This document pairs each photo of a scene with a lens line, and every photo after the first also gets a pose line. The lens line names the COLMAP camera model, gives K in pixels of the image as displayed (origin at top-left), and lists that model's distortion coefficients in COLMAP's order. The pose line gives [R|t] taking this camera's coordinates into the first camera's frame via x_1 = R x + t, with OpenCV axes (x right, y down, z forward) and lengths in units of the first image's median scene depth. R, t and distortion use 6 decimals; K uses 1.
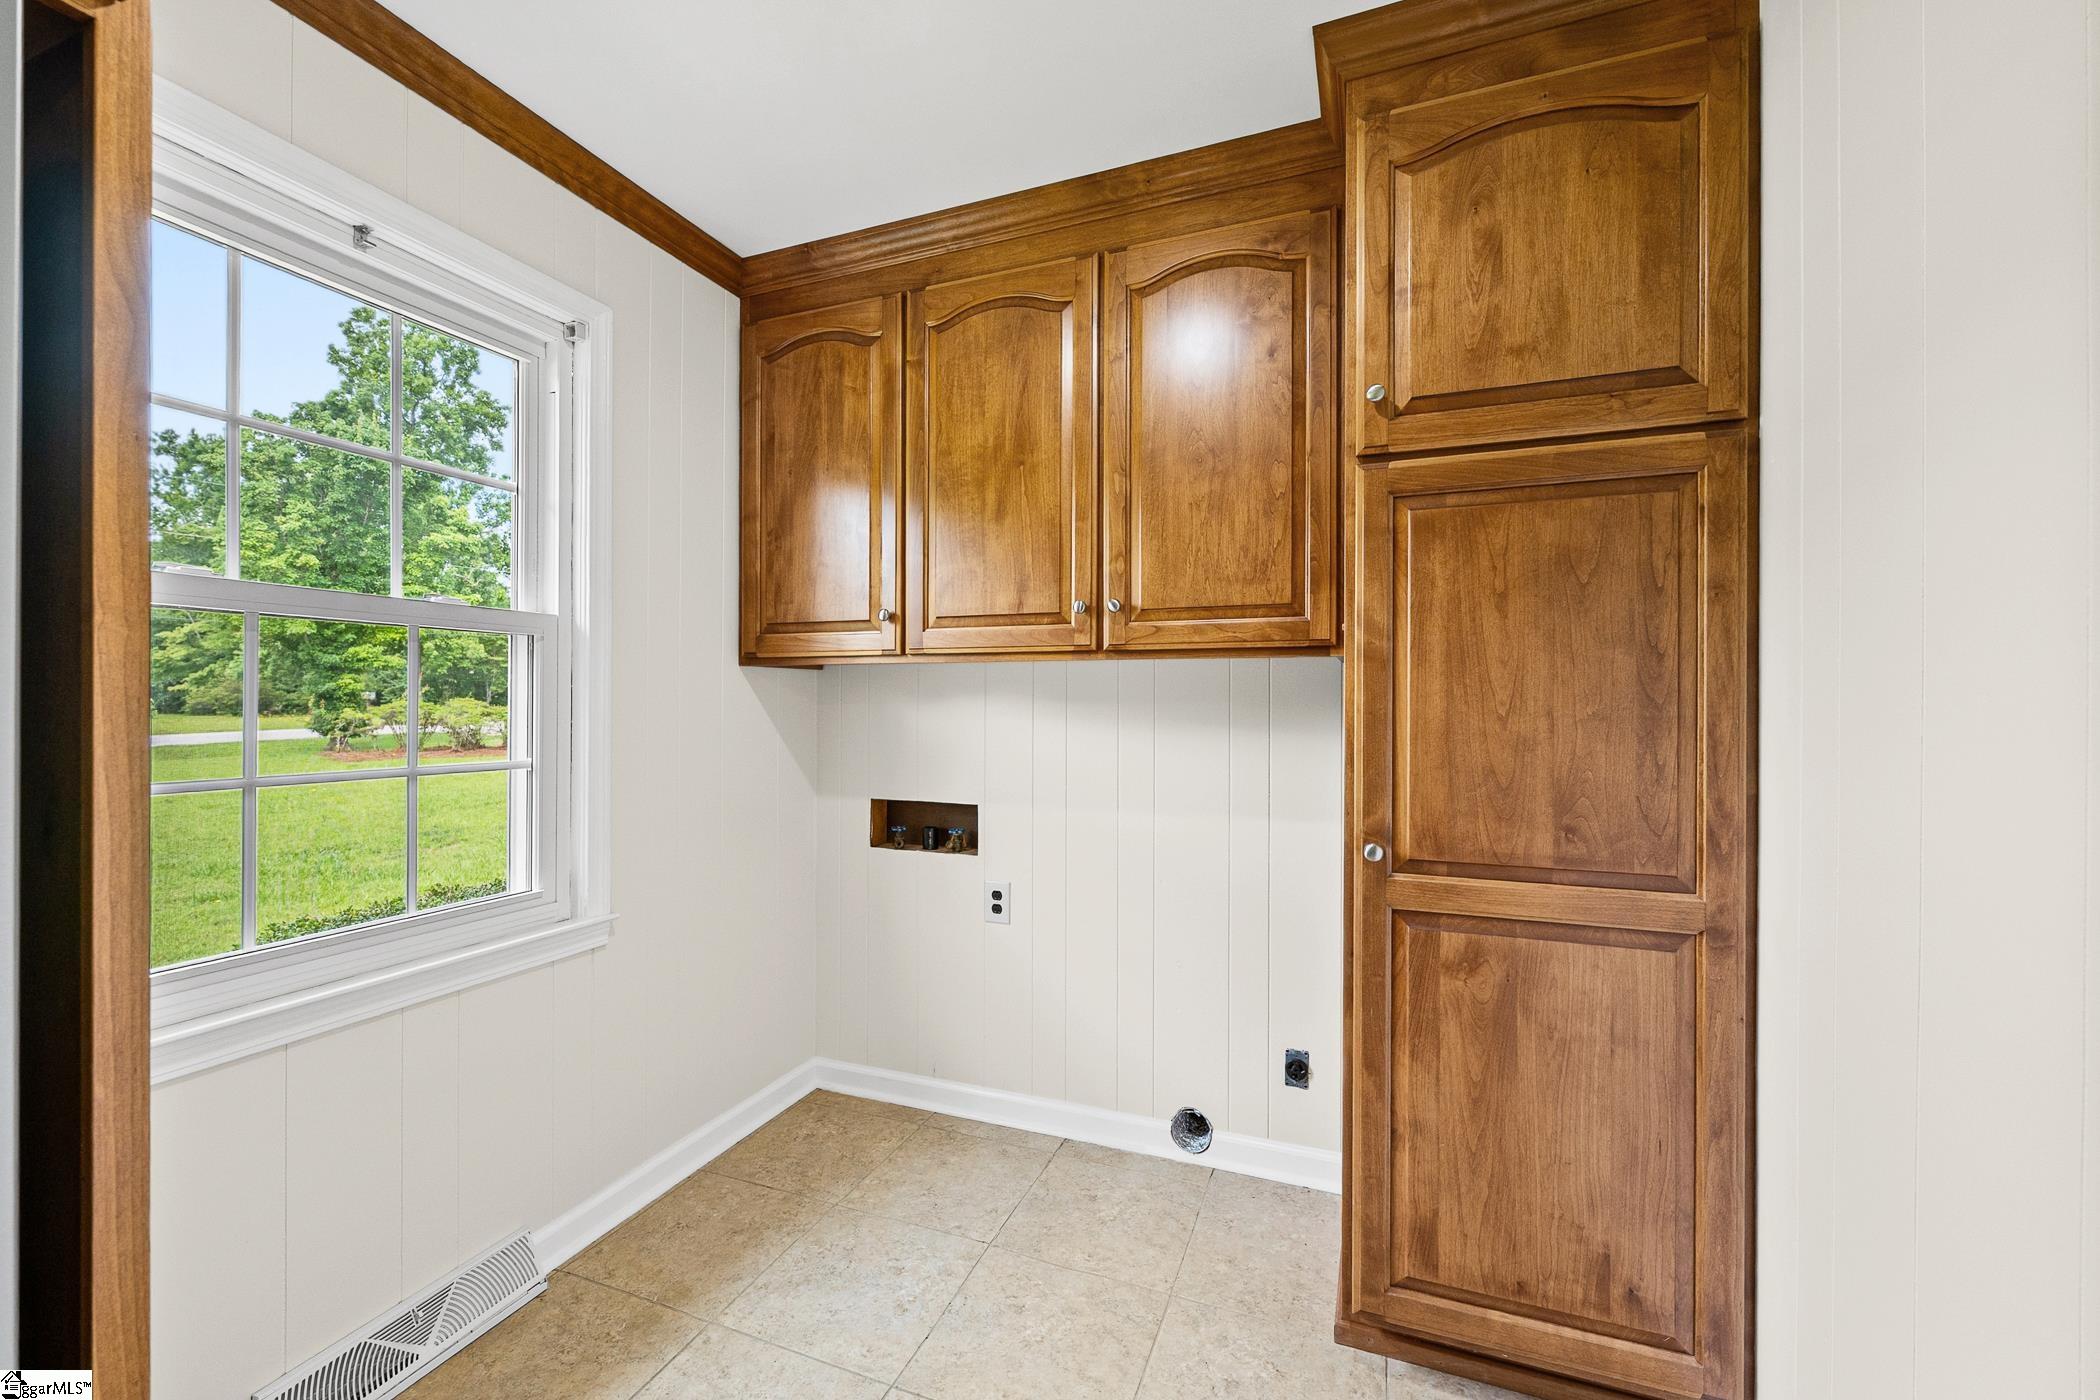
lens RADIAL K [[833.2, 0, 1044.0], [0, 833.2, 697.8], [0, 0, 1]] dist [-0.001884, -0.000039]
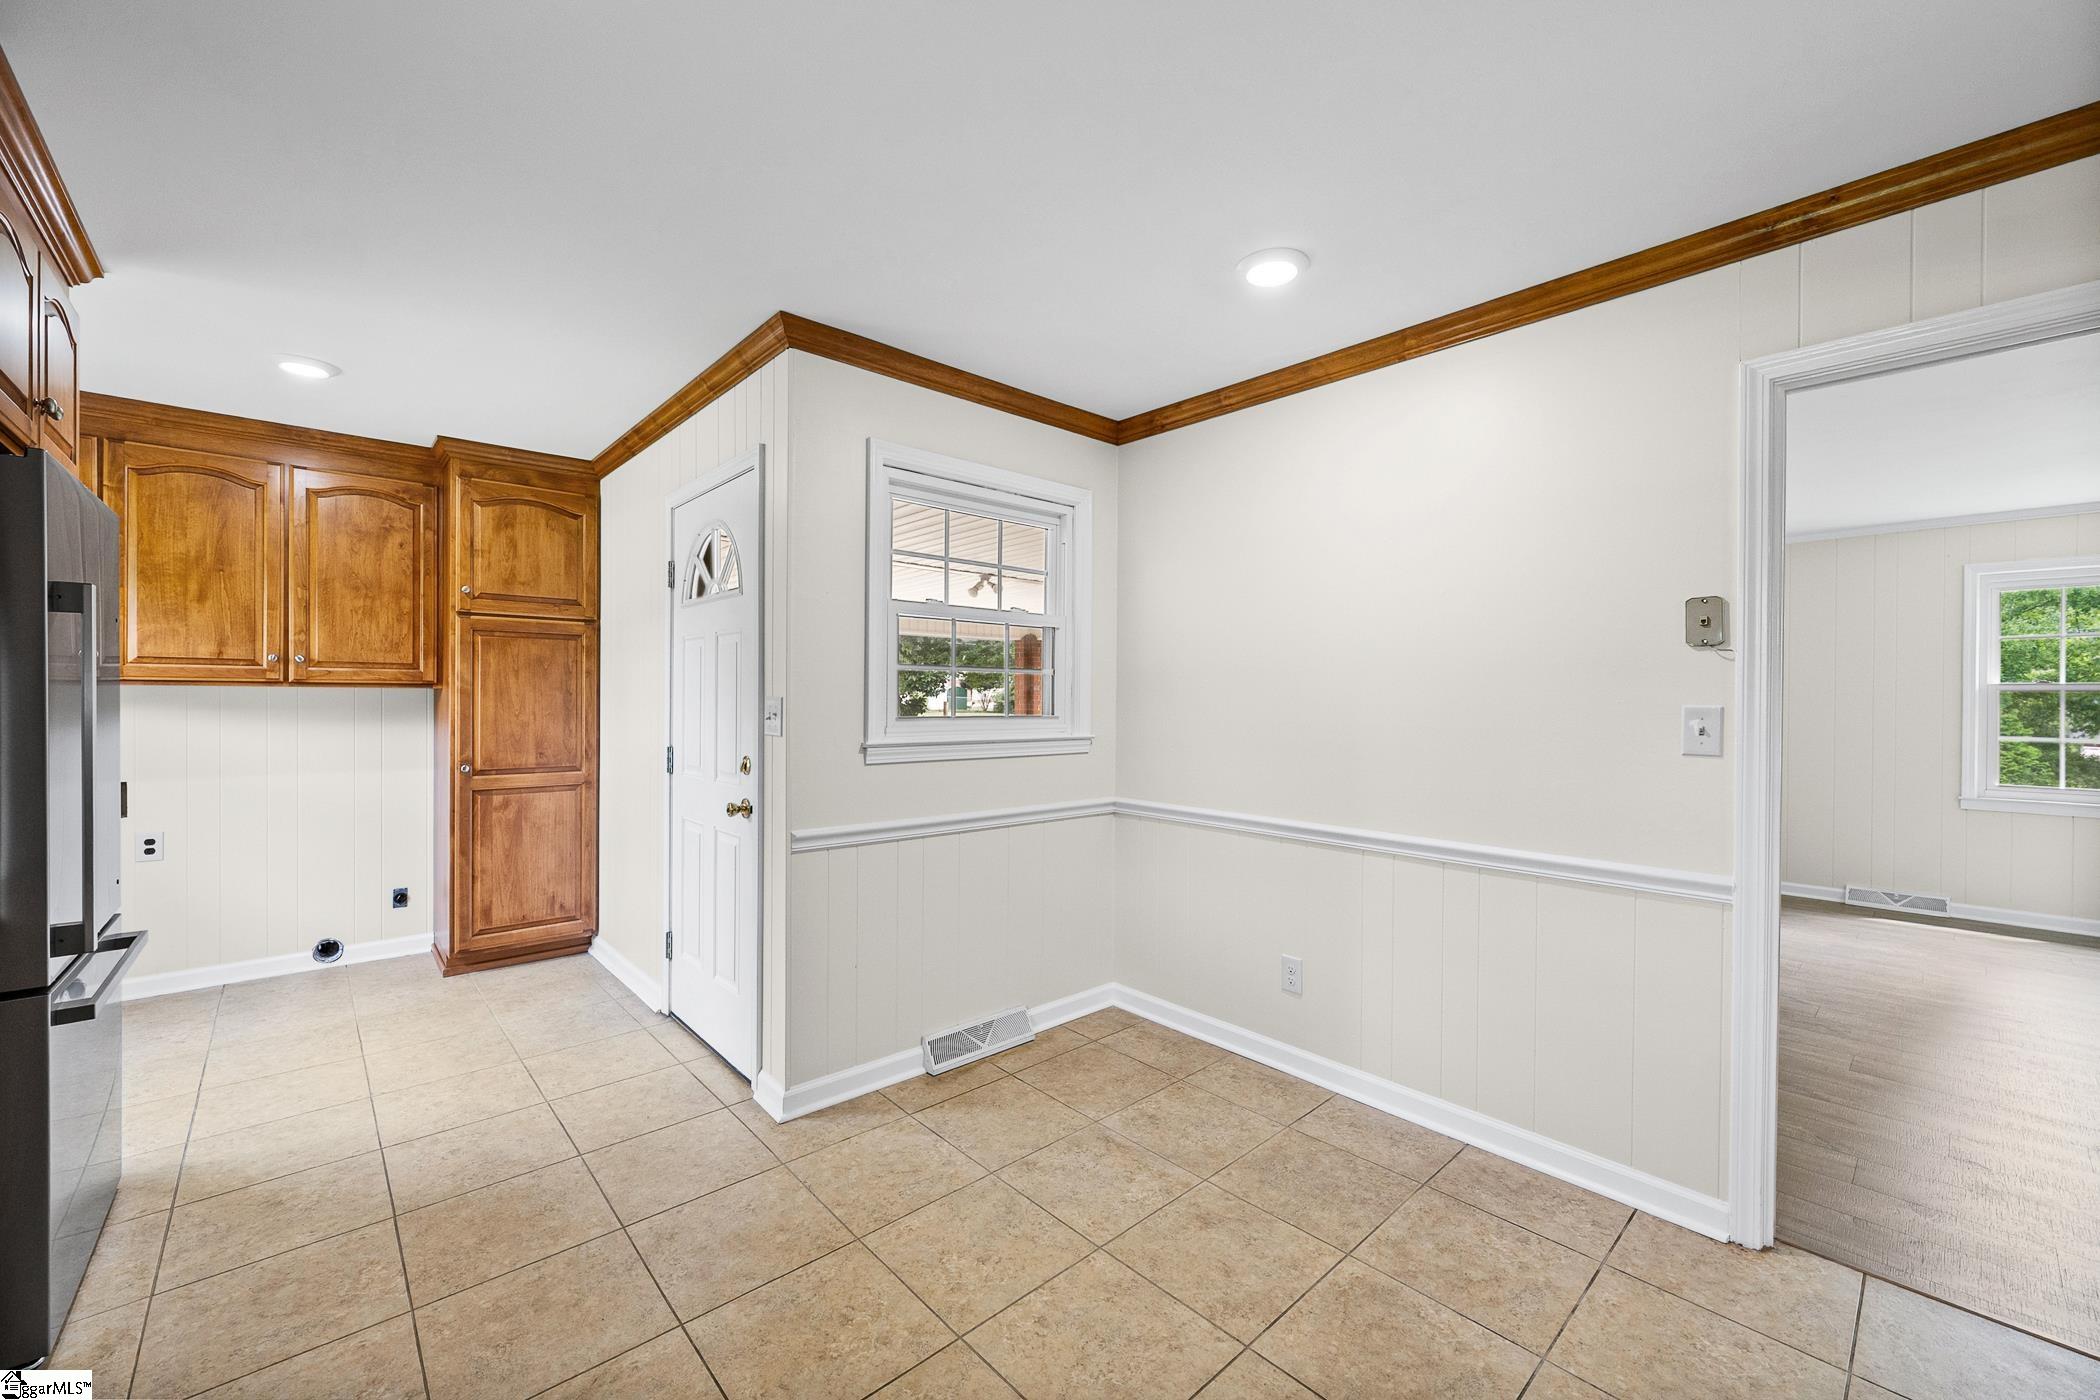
lens RADIAL K [[827.3, 0, 1051.0], [0, 827.3, 707.5], [0, 0, 1]] dist [0.000551, 0.000242]
pose [[0.437639, -0.009481, 0.899101, -1.100987], [-0.009589, 0.999838, 0.015210, -0.058418], [-0.899099, -0.015278, 0.437478, -1.729359]]
